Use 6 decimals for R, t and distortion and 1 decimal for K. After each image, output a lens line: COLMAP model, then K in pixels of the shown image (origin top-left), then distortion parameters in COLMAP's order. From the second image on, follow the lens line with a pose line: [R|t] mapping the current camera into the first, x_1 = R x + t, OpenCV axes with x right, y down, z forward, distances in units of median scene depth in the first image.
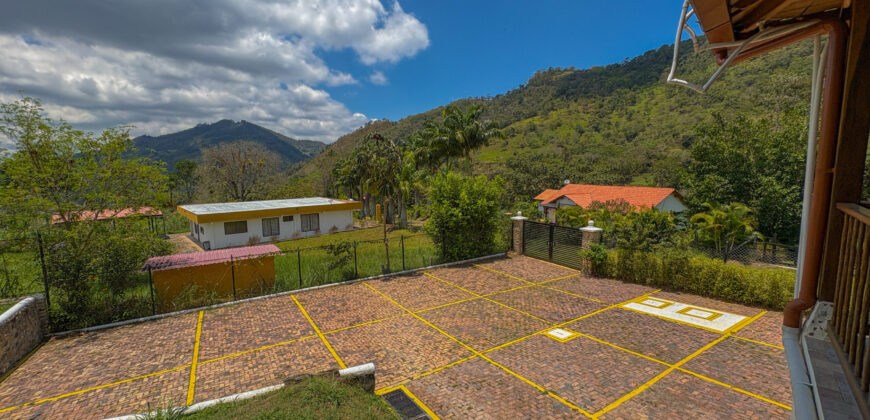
lens RADIAL K [[348.0, 0, 434.6], [0, 348.0, 208.6], [0, 0, 1]] dist [0.000082, 0.000136]
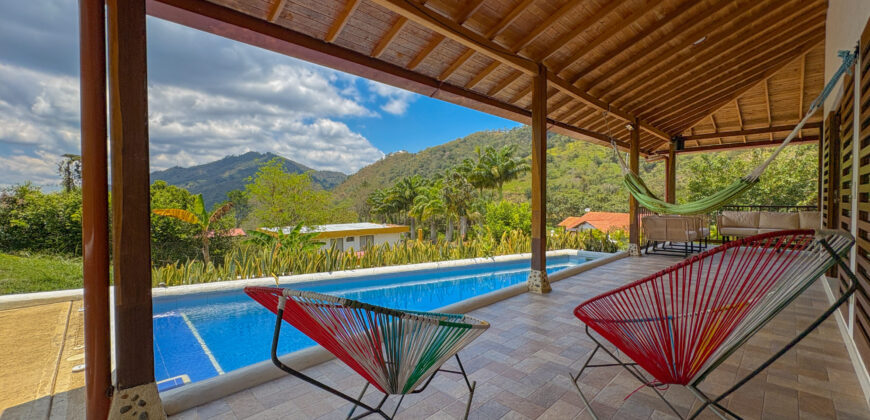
lens RADIAL K [[348.0, 0, 434.6], [0, 348.0, 208.6], [0, 0, 1]] dist [0.000082, 0.000136]
pose [[0.998888, 0.004323, -0.046944, -0.087419], [-0.008321, 0.996320, -0.085304, 0.026778], [0.046403, 0.085600, 0.995248, -0.207435]]
